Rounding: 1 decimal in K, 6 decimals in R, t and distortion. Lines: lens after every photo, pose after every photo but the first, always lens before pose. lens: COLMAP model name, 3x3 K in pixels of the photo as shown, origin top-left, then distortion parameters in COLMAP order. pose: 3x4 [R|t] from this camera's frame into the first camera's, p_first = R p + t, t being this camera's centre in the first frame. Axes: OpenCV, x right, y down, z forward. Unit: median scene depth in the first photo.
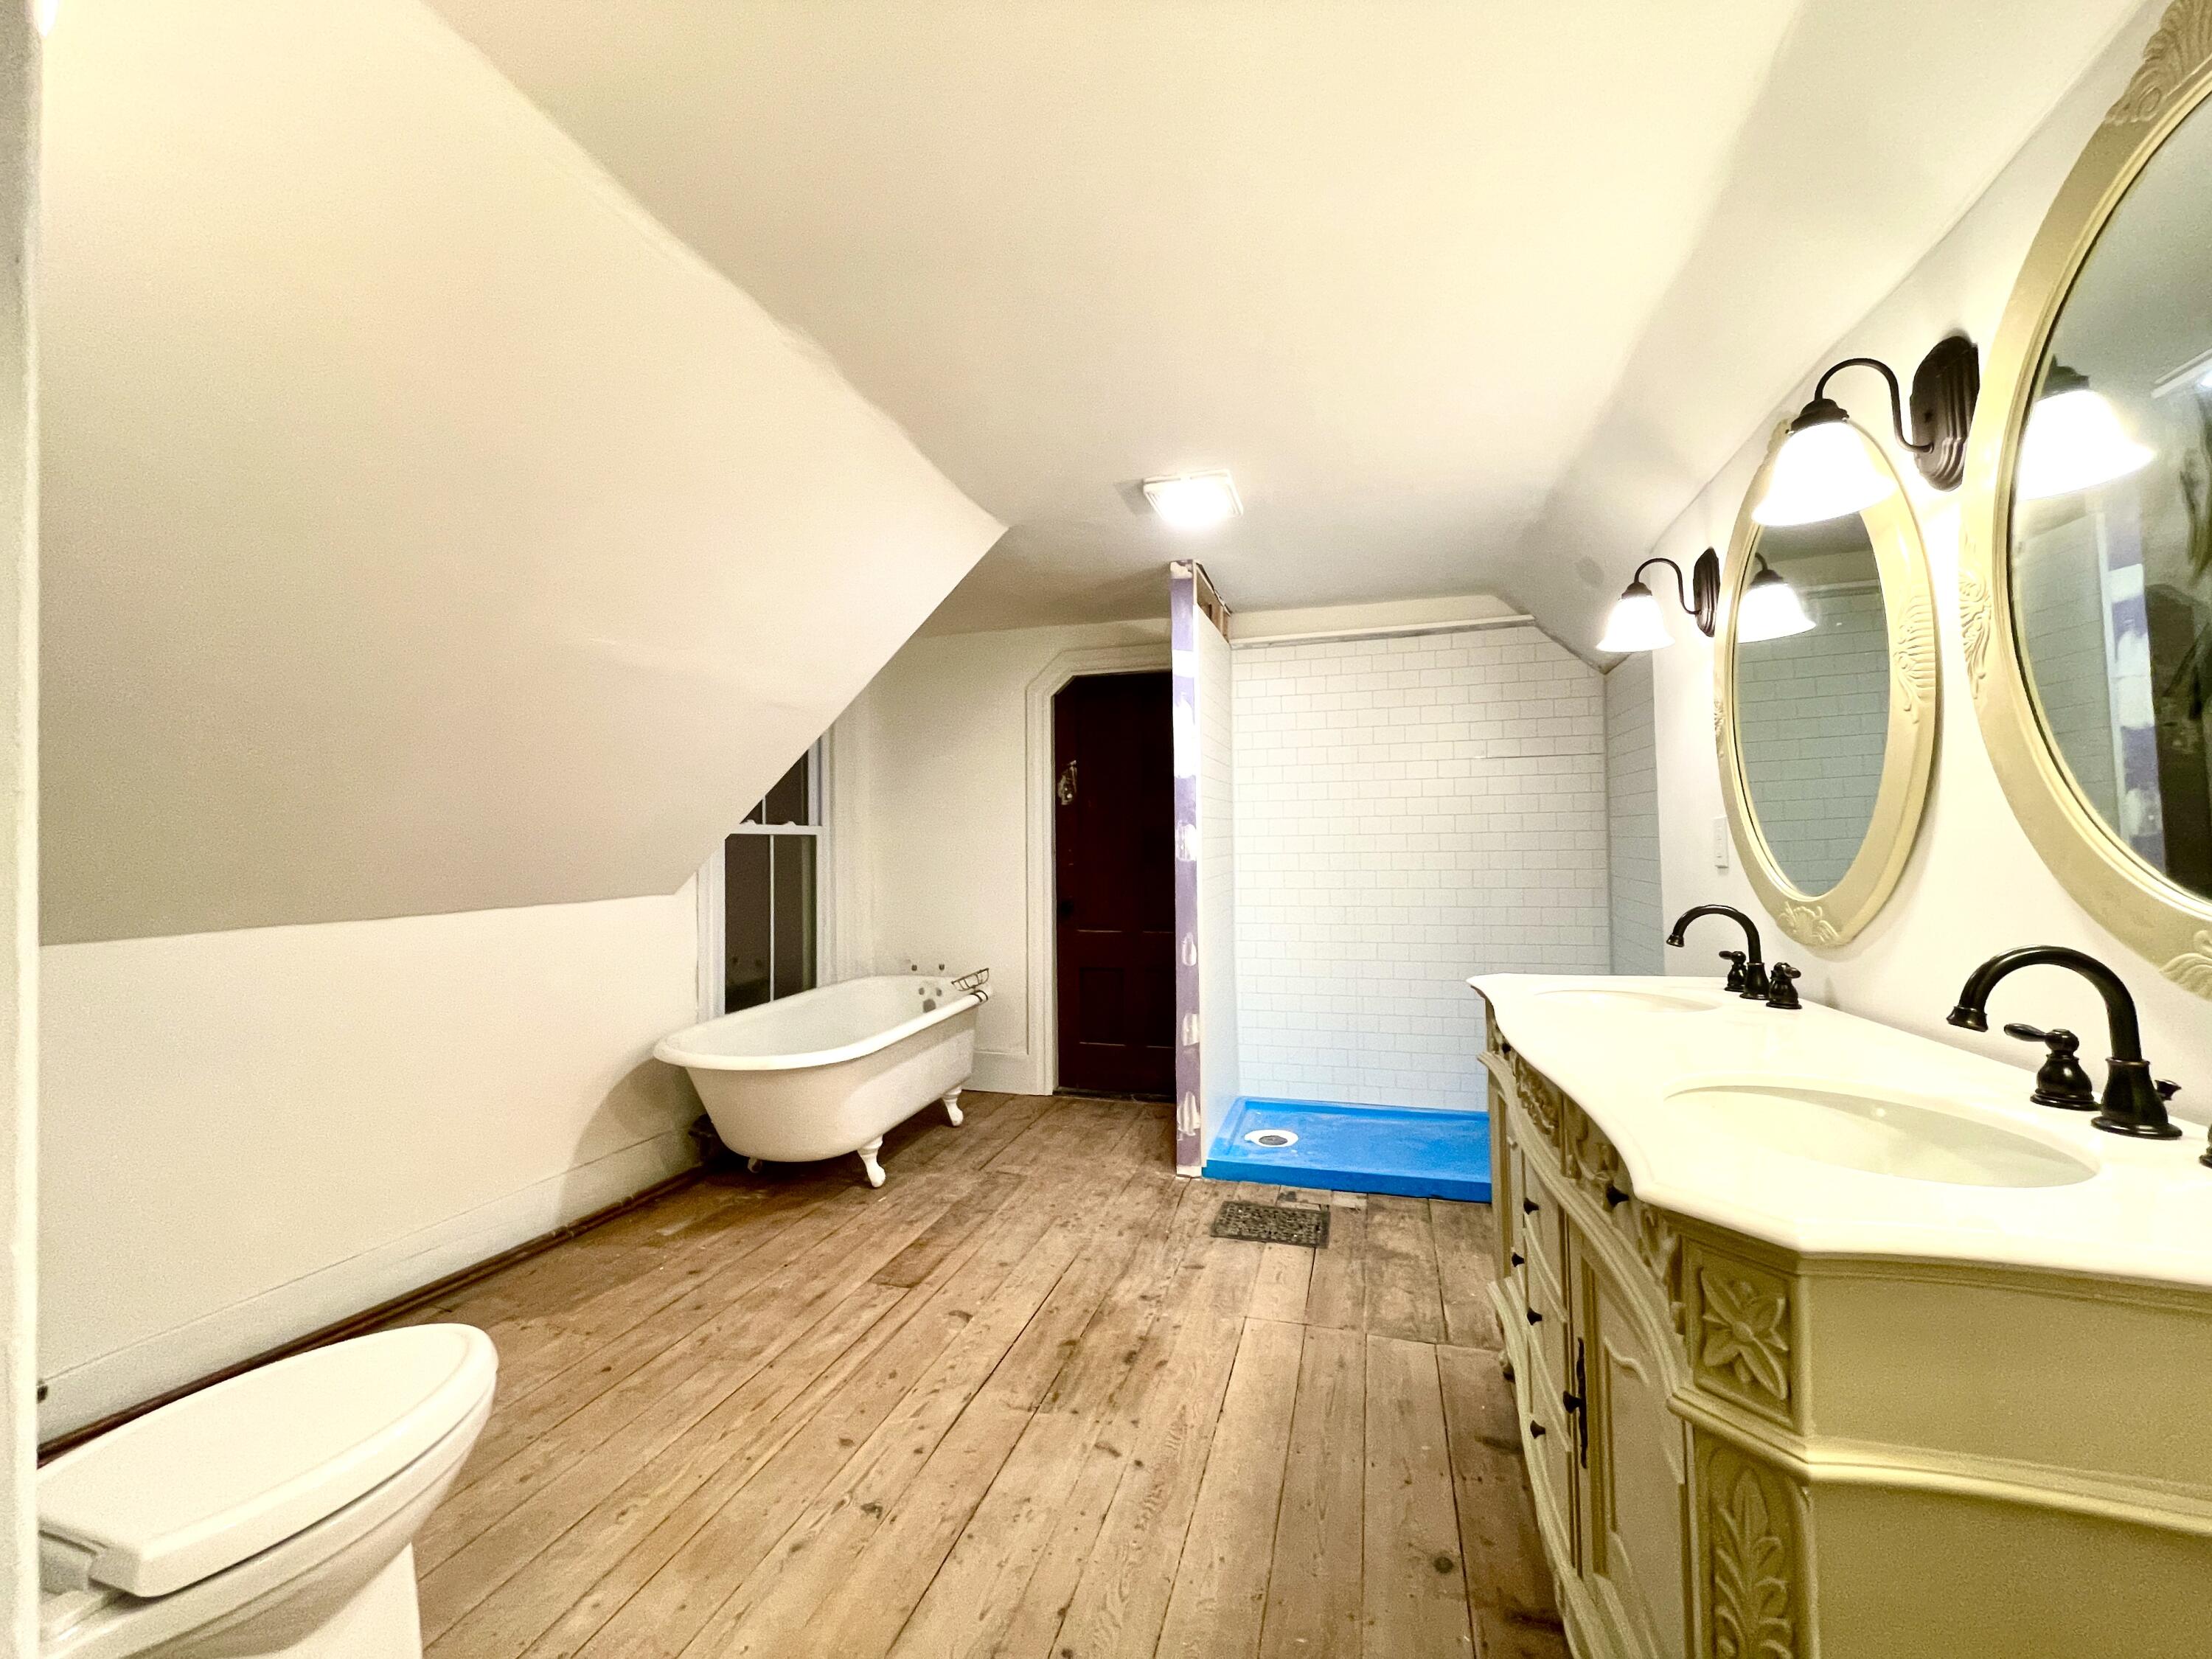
lens RADIAL K [[892.1, 0, 1108.0], [0, 892.1, 830.0], [0, 0, 1]] dist [-0.002181, -0.000854]
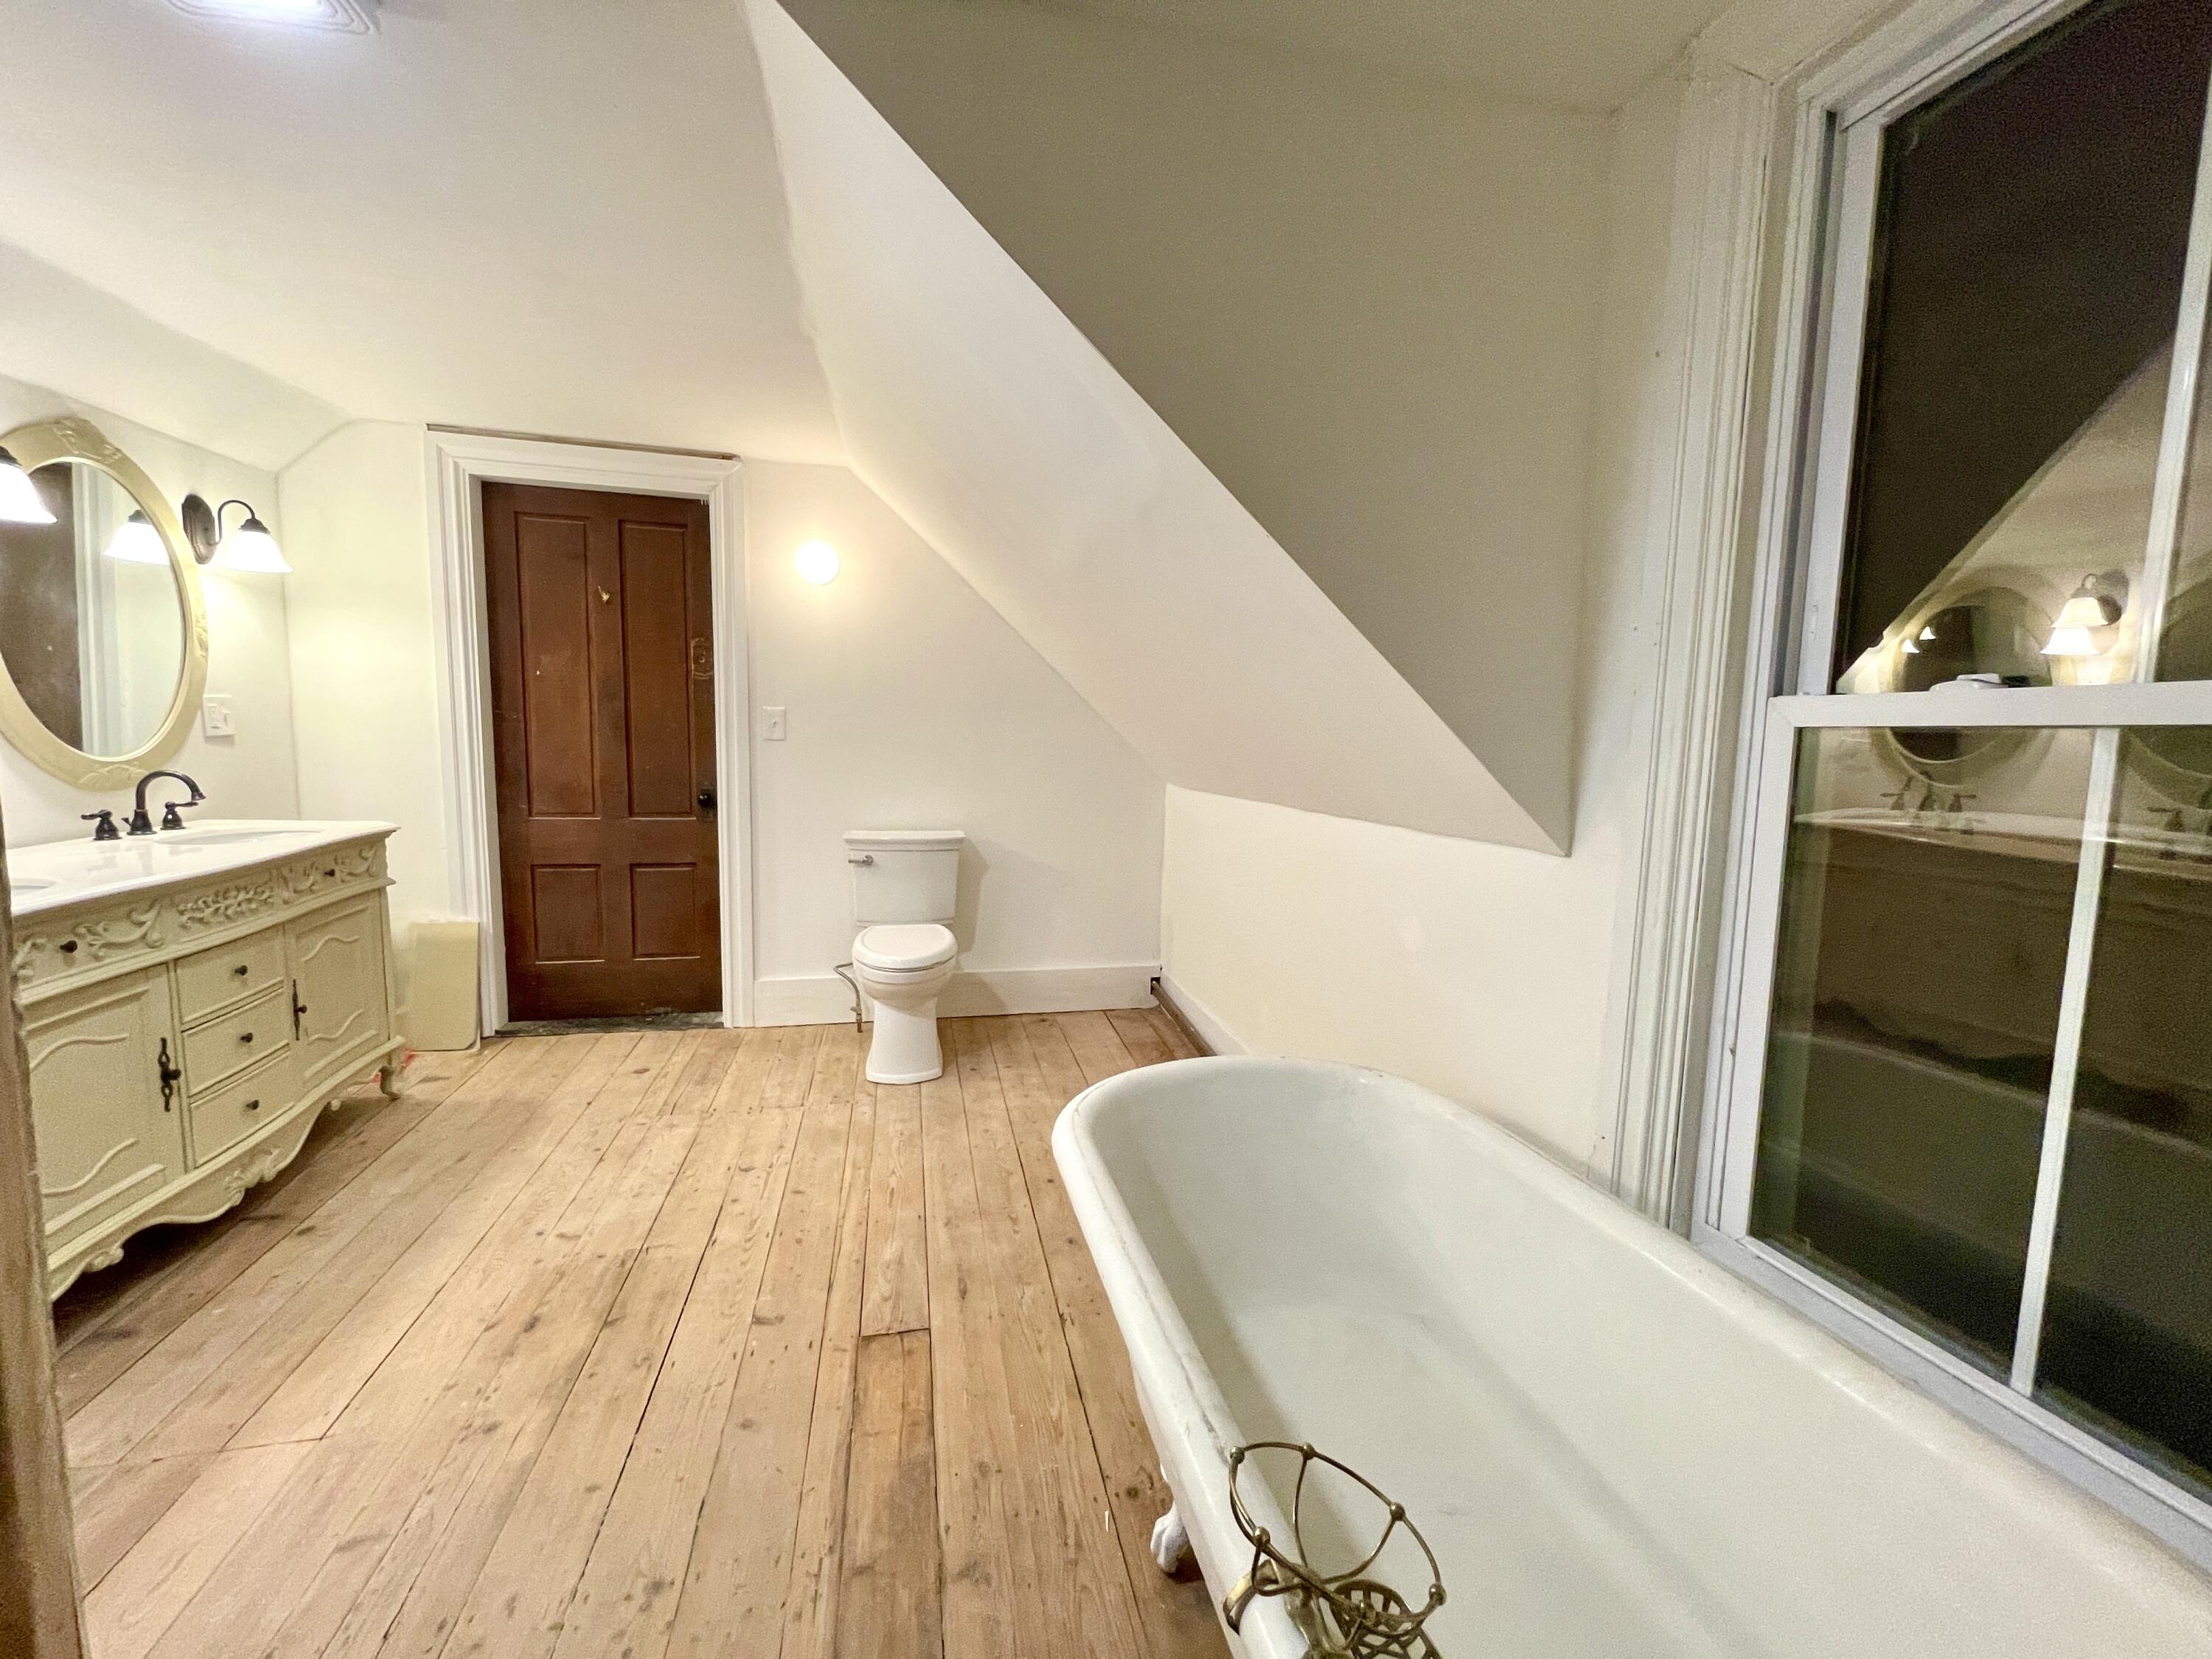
lens RADIAL K [[892.1, 0, 1110.1], [0, 892.1, 829.7], [0, 0, 1]] dist [-0.002181, -0.000854]
pose [[-0.872450, 0.045028, -0.486625, -0.070891], [-0.001491, 0.995496, 0.094787, 0.020301], [0.488702, 0.083422, -0.868453, 2.116842]]
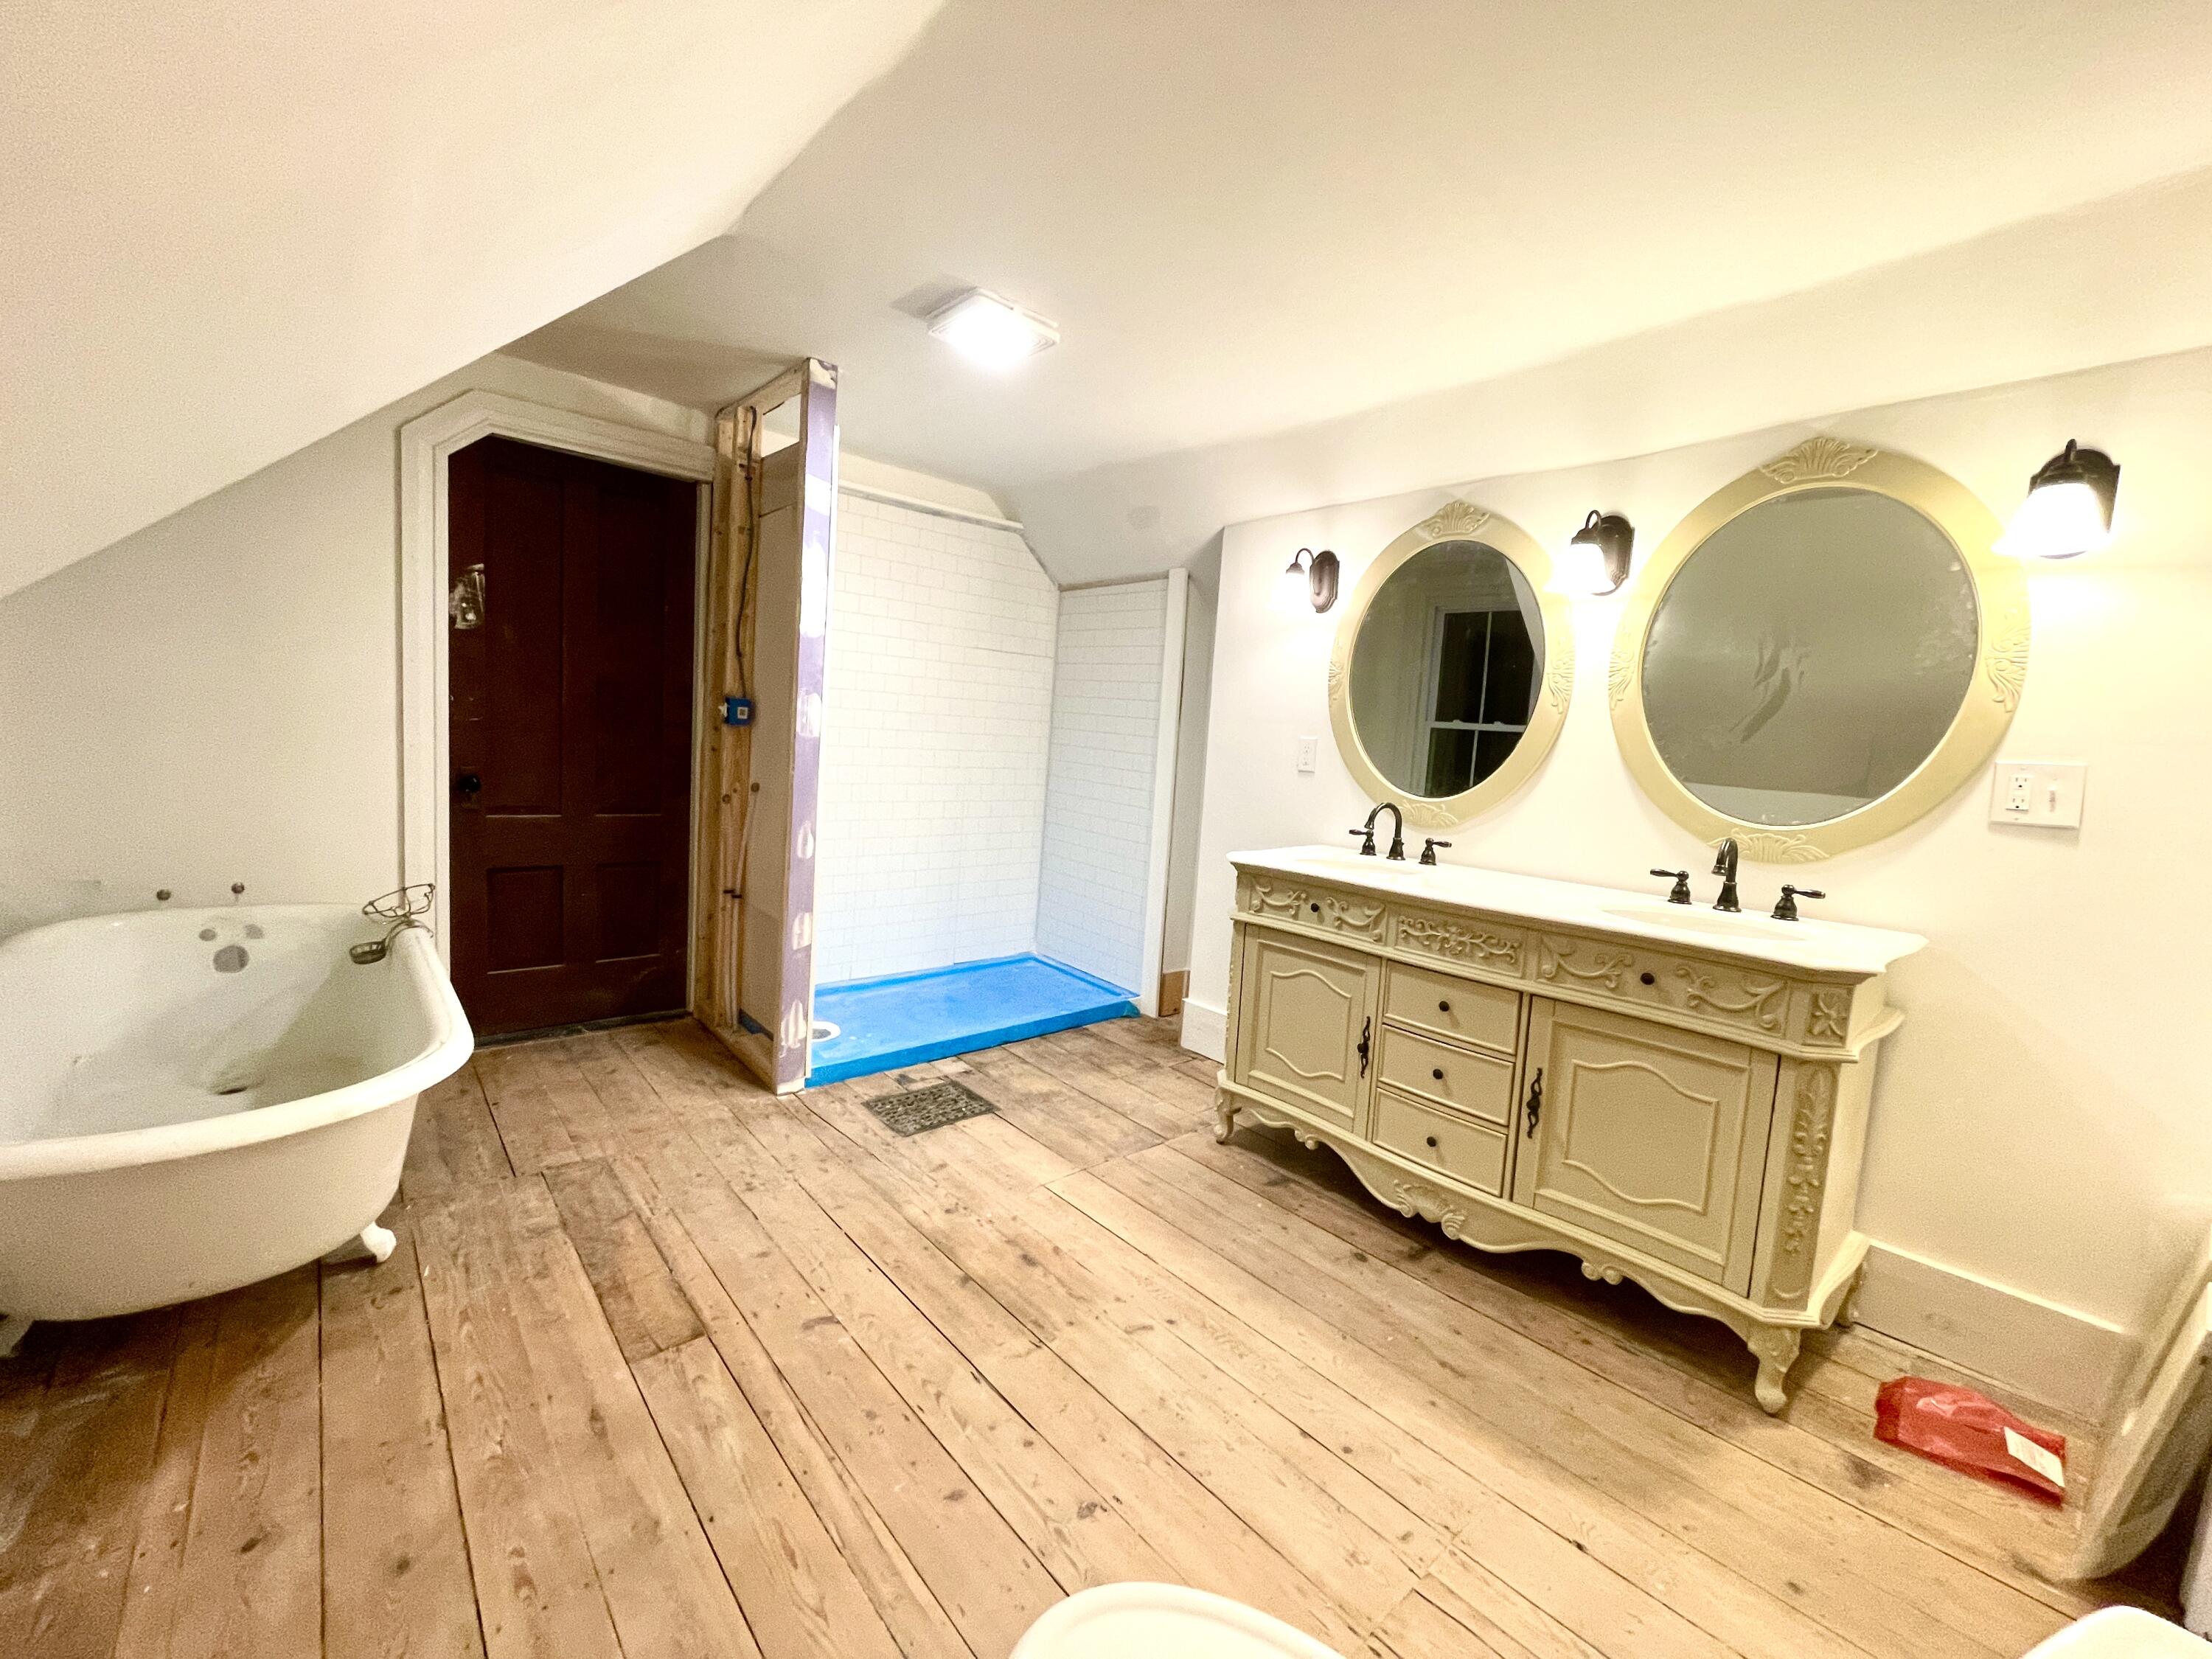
lens RADIAL K [[892.1, 0, 1108.4], [0, 892.1, 828.5], [0, 0, 1]] dist [-0.002181, -0.000854]
pose [[0.533433, -0.046853, 0.844544, -0.782393], [-0.093351, 0.989104, 0.113835, -0.003388], [-0.840675, -0.139562, 0.523247, 0.501151]]
